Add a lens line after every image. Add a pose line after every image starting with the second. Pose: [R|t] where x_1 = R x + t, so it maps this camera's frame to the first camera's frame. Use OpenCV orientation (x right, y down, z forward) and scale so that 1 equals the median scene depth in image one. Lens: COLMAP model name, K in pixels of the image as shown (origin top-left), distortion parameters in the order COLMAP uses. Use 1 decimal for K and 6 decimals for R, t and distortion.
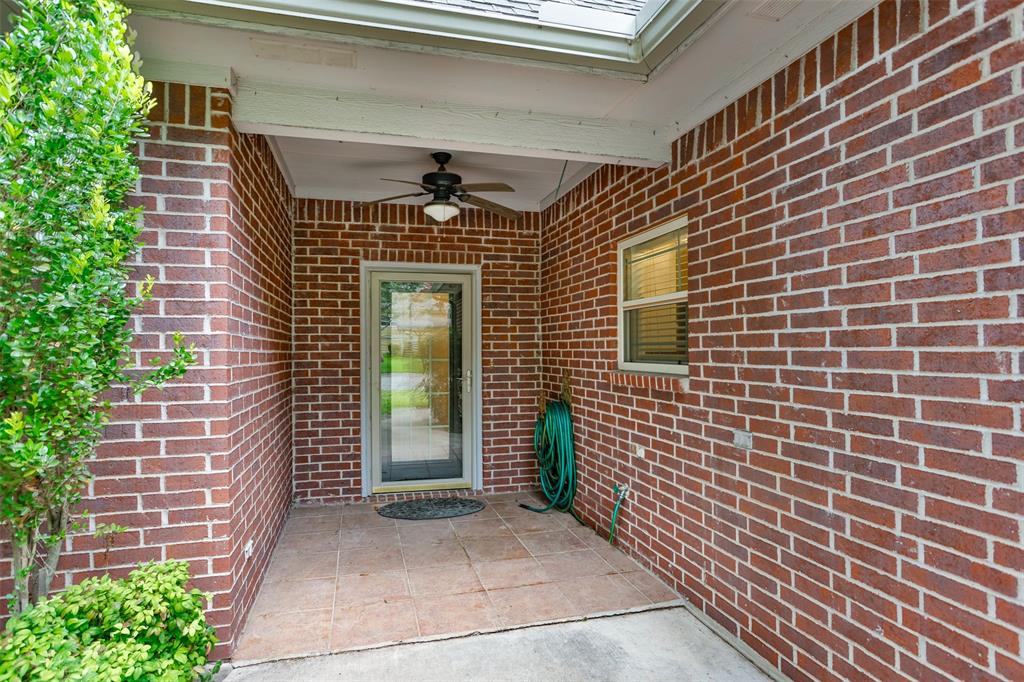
lens RADIAL K [[523.0, 0, 515.4], [0, 523.0, 345.6], [0, 0, 1]] dist [0.000323, 0.001711]
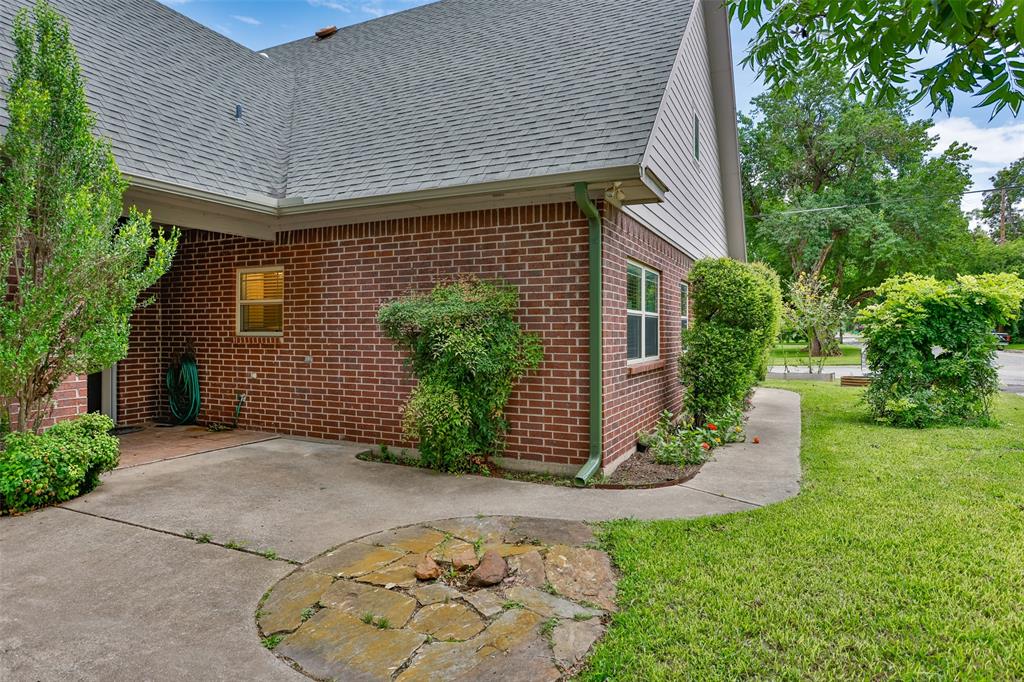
lens RADIAL K [[588.2, 0, 513.3], [0, 588.2, 326.2], [0, 0, 1]] dist [-0.037792, 0.000579]
pose [[0.647640, 0.015394, 0.761791, -0.951327], [-0.009533, 0.999881, -0.012100, 0.033703], [-0.761887, 0.000574, 0.647710, -1.405687]]
